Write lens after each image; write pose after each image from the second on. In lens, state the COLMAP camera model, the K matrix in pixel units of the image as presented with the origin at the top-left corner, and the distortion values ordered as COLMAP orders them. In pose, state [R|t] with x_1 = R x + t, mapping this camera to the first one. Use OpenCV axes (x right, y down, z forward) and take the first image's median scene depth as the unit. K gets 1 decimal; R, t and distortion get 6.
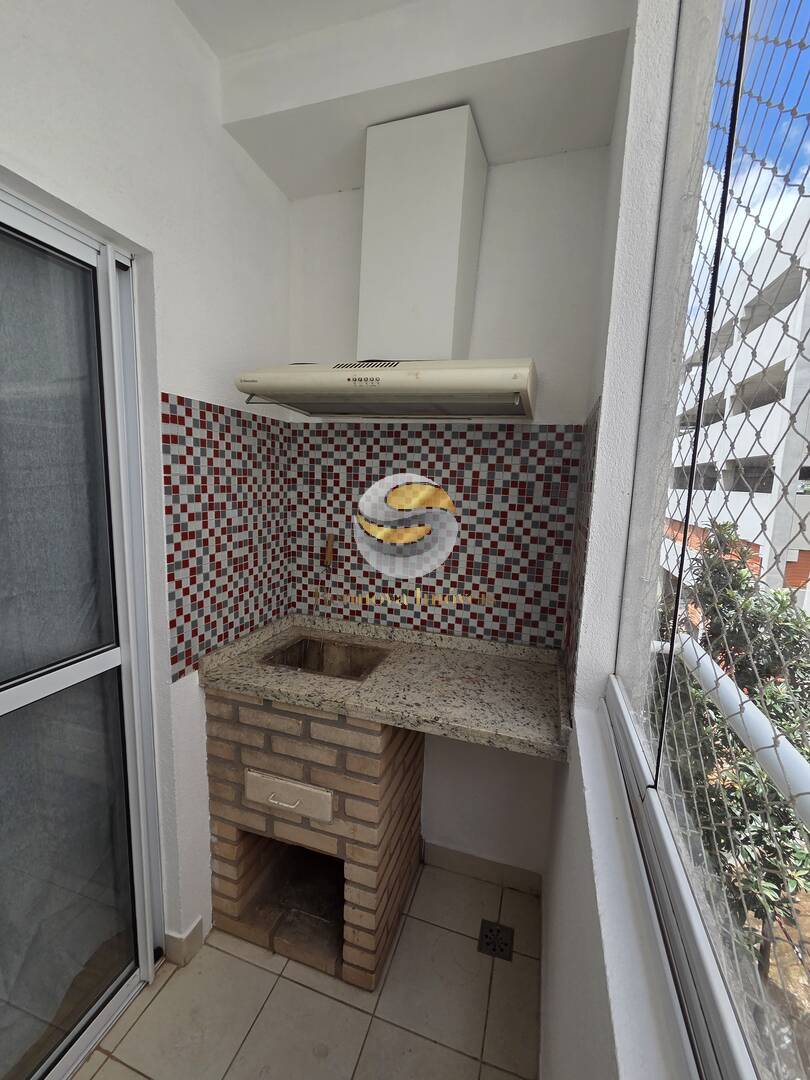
lens RADIAL K [[441.2, 0, 408.1], [0, 441.2, 539.3], [0, 0, 1]] dist [0.003068, -0.000634]
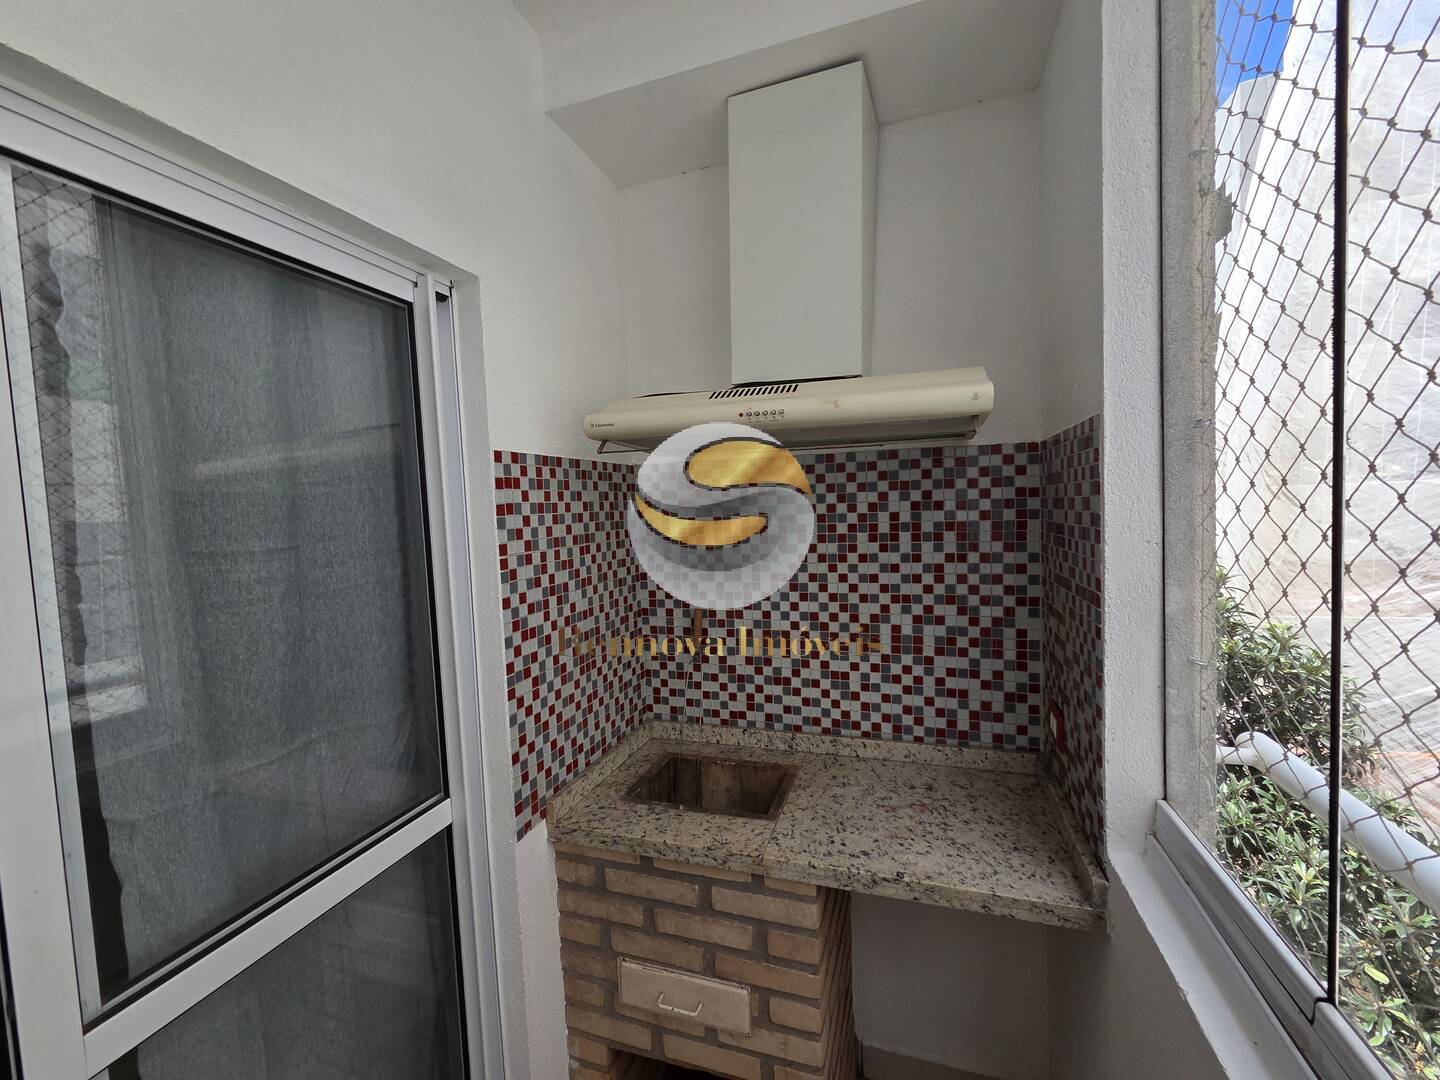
lens RADIAL K [[588.3, 0, 717.1], [0, 588.3, 536.4], [0, 0, 1]] dist [0.003068, -0.000634]
pose [[0.996739, -0.076586, -0.025423, -0.121901], [0.074268, 0.993846, -0.082183, -0.056105], [0.031561, 0.080026, 0.996293, 0.010589]]
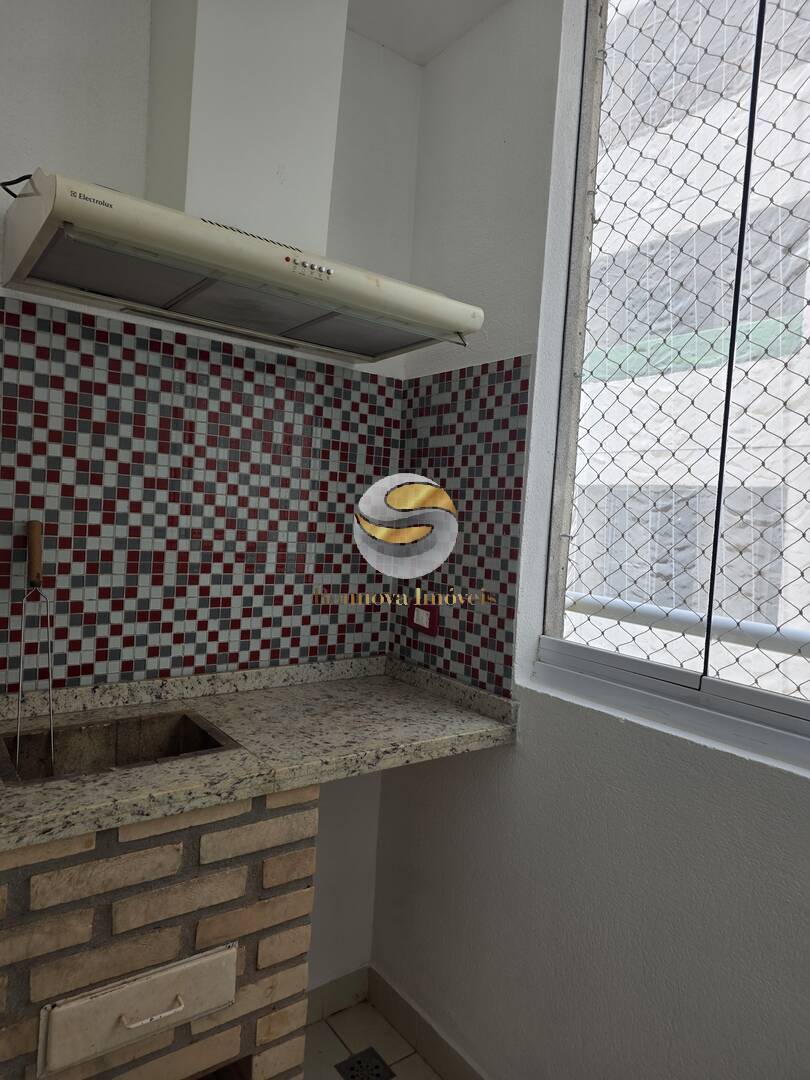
lens RADIAL K [[705.9, 0, 417.5], [0, 705.9, 544.7], [0, 0, 1]] dist [0.103567, -0.118869]
pose [[0.583883, -0.044903, 0.810595, -0.661782], [0.074039, 0.997254, 0.001912, 0.052083], [-0.808455, 0.058899, 0.585604, 0.184438]]
